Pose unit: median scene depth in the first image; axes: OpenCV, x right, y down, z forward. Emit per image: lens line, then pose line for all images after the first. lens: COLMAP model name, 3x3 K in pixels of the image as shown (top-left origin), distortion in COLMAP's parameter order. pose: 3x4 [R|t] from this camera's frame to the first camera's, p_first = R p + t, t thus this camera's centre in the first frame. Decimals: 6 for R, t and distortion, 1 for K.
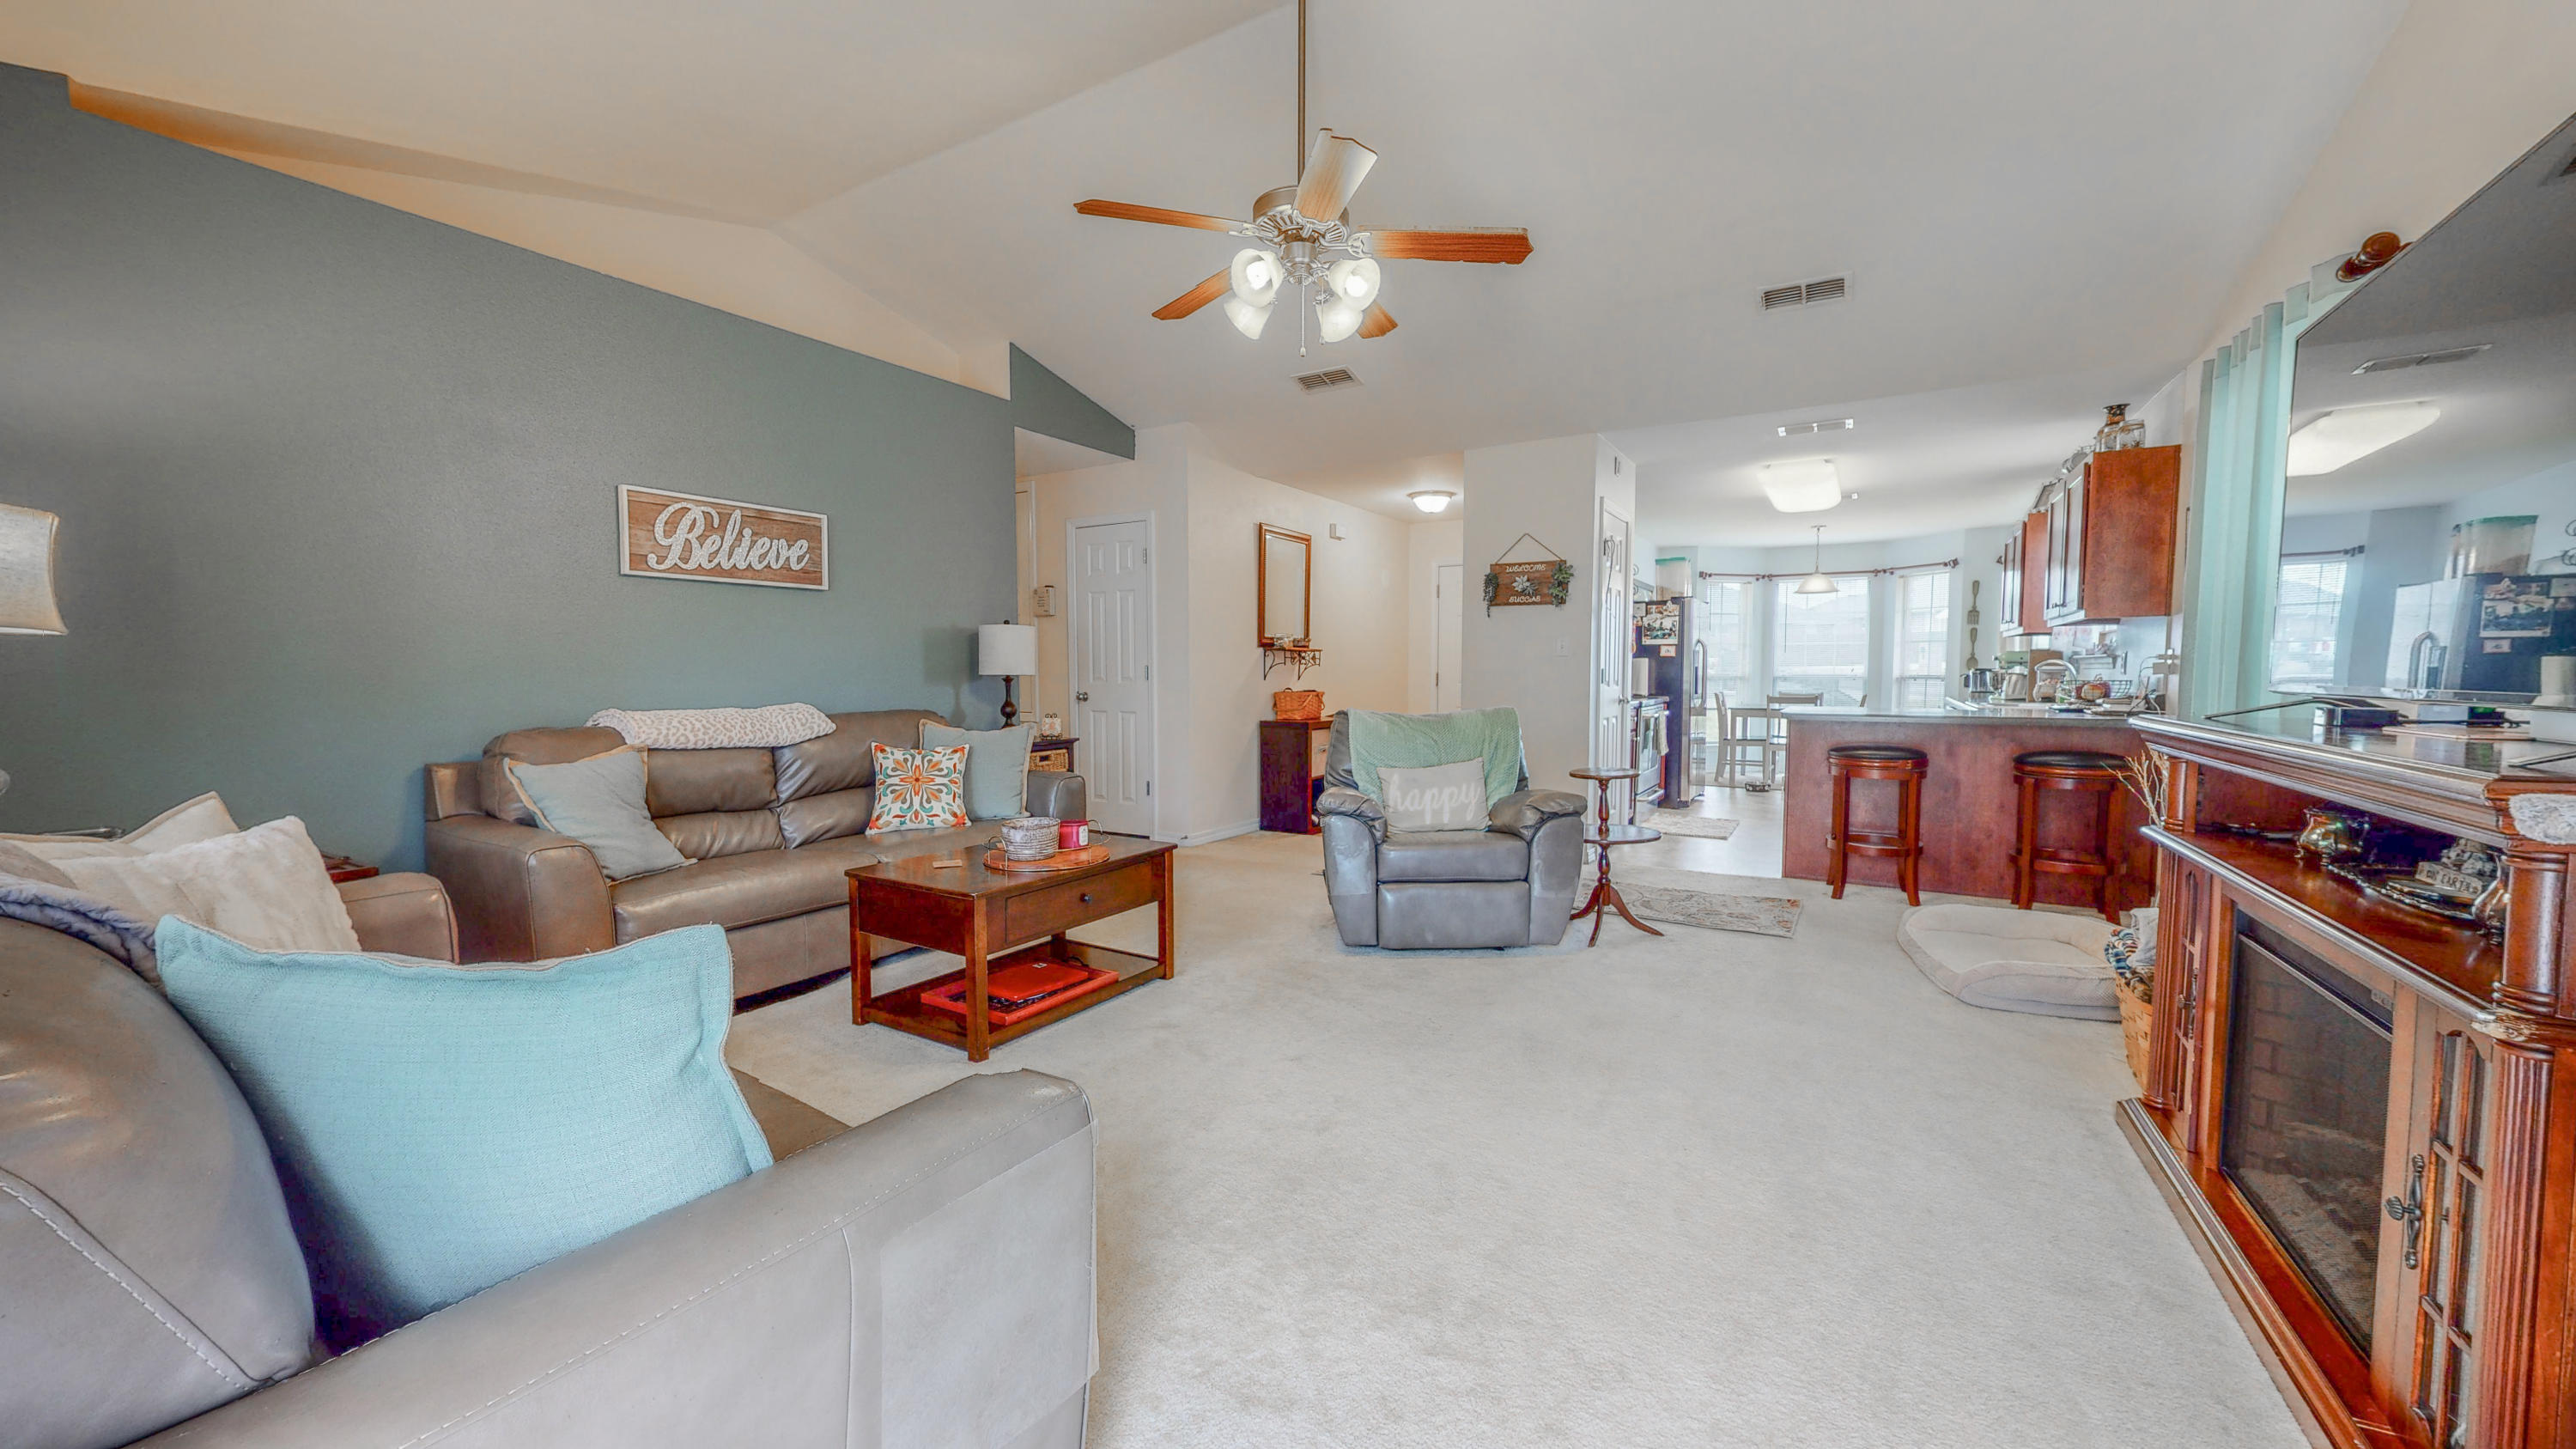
lens RADIAL K [[935.4, 0, 1288.0], [0, 935.4, 724.5], [0, 0, 1]] dist [0.000175, 0.000124]
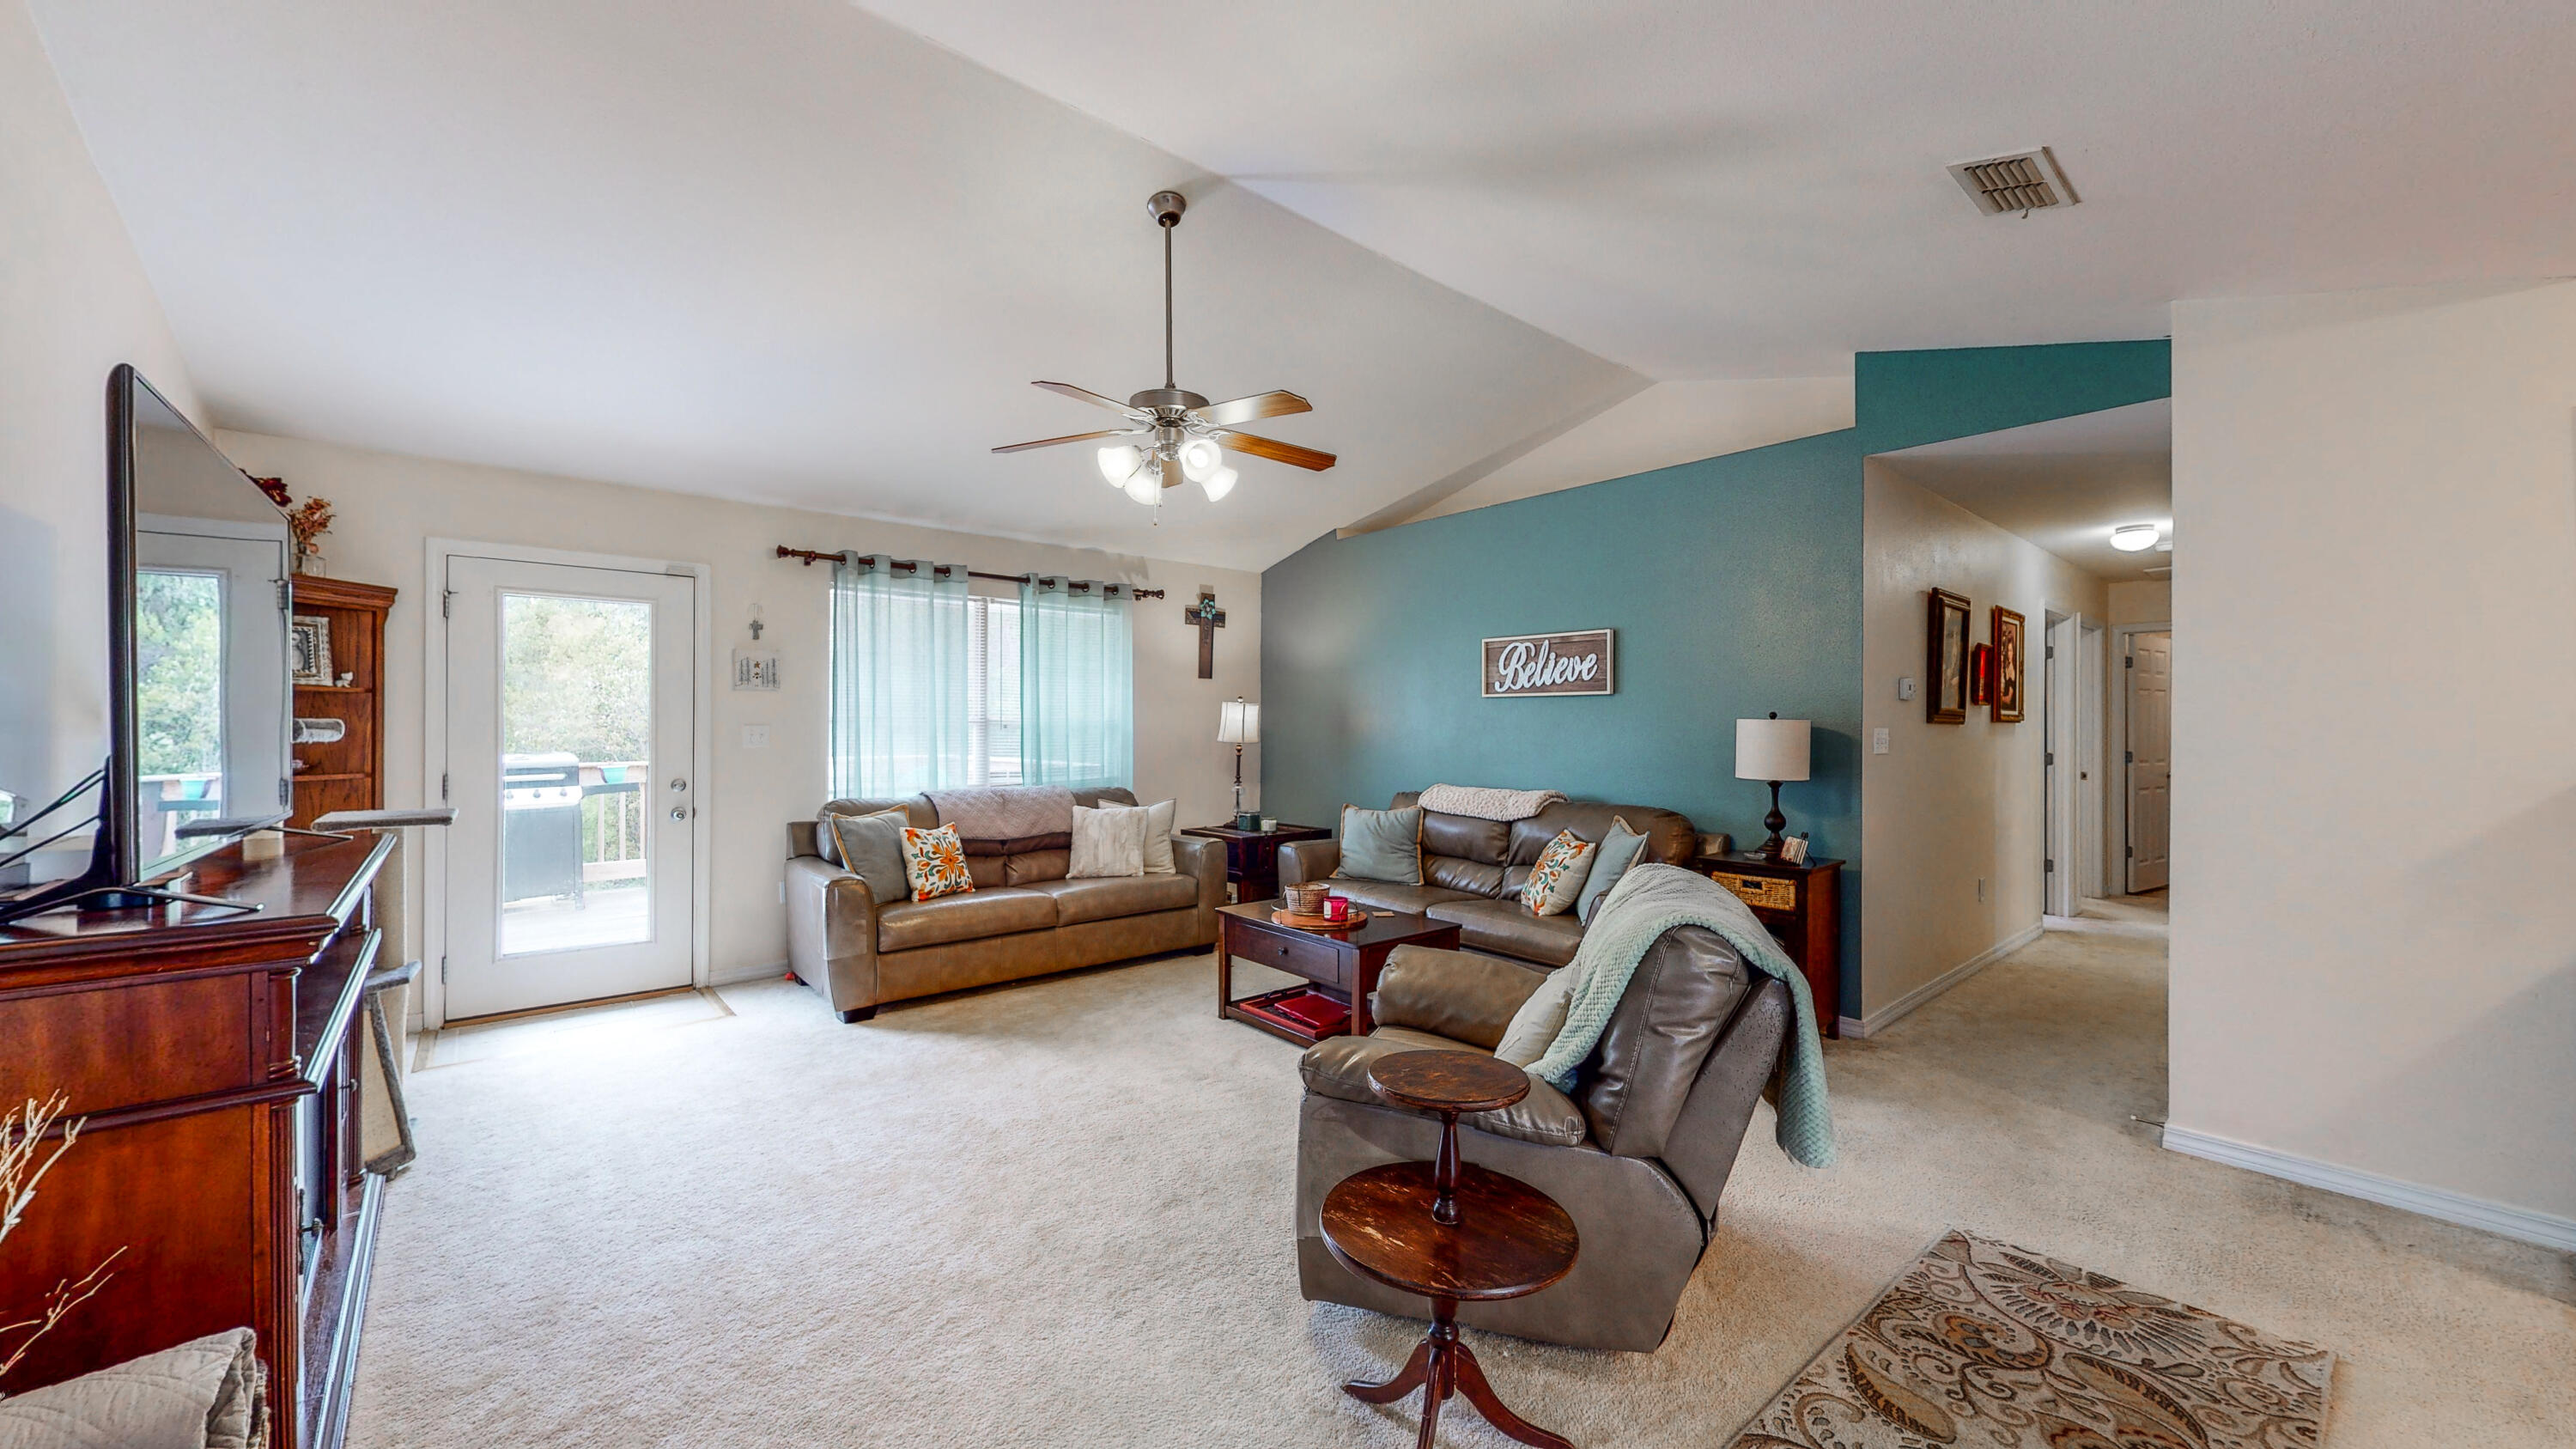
lens RADIAL K [[935.4, 0, 1288.0], [0, 935.4, 724.5], [0, 0, 1]] dist [0.000175, 0.000124]
pose [[-0.310286, 0.000481, -0.950643, 0.696675], [-0.059270, 0.998045, 0.019850, -0.105385], [0.948794, 0.062504, -0.309650, 0.969825]]
